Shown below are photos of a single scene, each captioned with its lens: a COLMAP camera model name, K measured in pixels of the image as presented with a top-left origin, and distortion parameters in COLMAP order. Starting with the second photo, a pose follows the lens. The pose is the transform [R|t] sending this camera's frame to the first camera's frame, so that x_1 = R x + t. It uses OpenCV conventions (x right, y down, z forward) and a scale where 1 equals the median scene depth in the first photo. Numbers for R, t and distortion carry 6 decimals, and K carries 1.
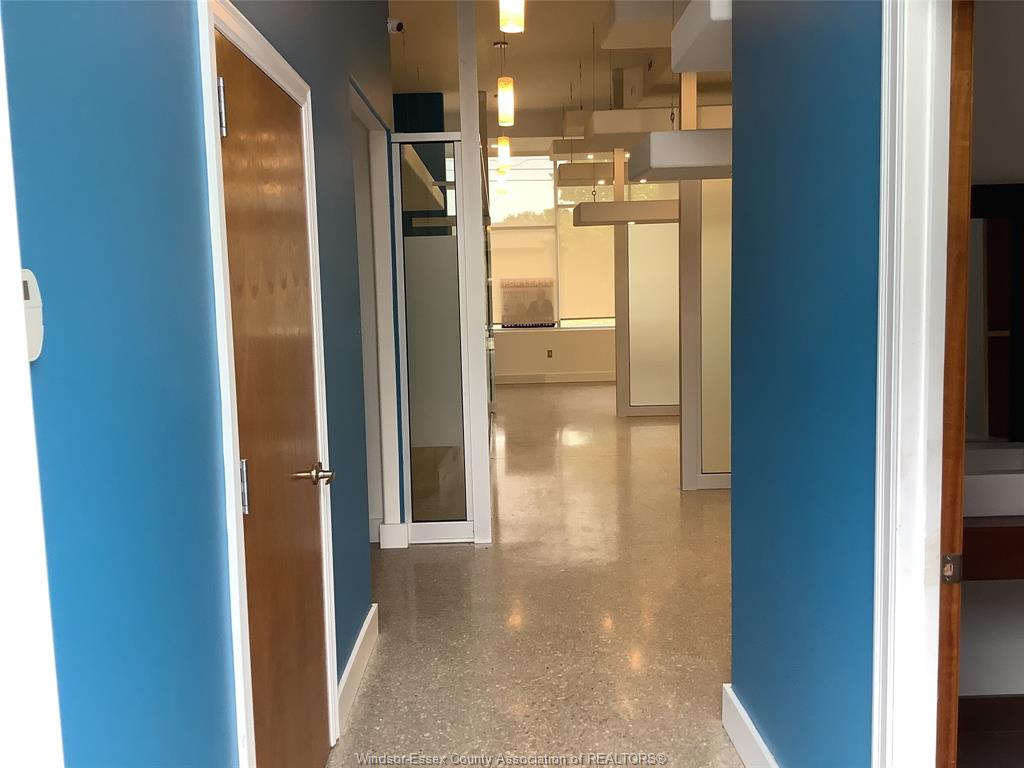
lens RADIAL K [[909.7, 0, 517.1], [0, 909.7, 385.2], [0, 0, 1]] dist [0.126345, -0.247003]
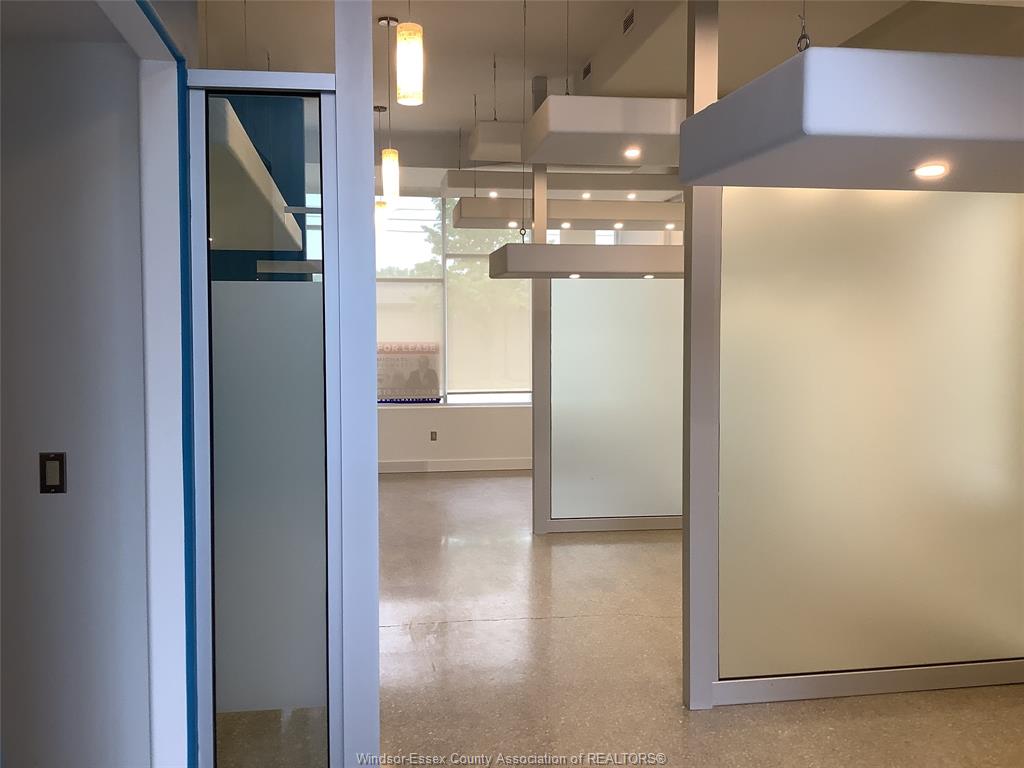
lens RADIAL K [[909.7, 0, 517.1], [0, 909.7, 385.2], [0, 0, 1]] dist [0.126345, -0.247003]
pose [[0.988356, 0.016077, 0.151307, -0.018087], [-0.006718, 0.998044, -0.062160, -0.038575], [-0.152011, 0.060420, 0.986530, 0.245617]]
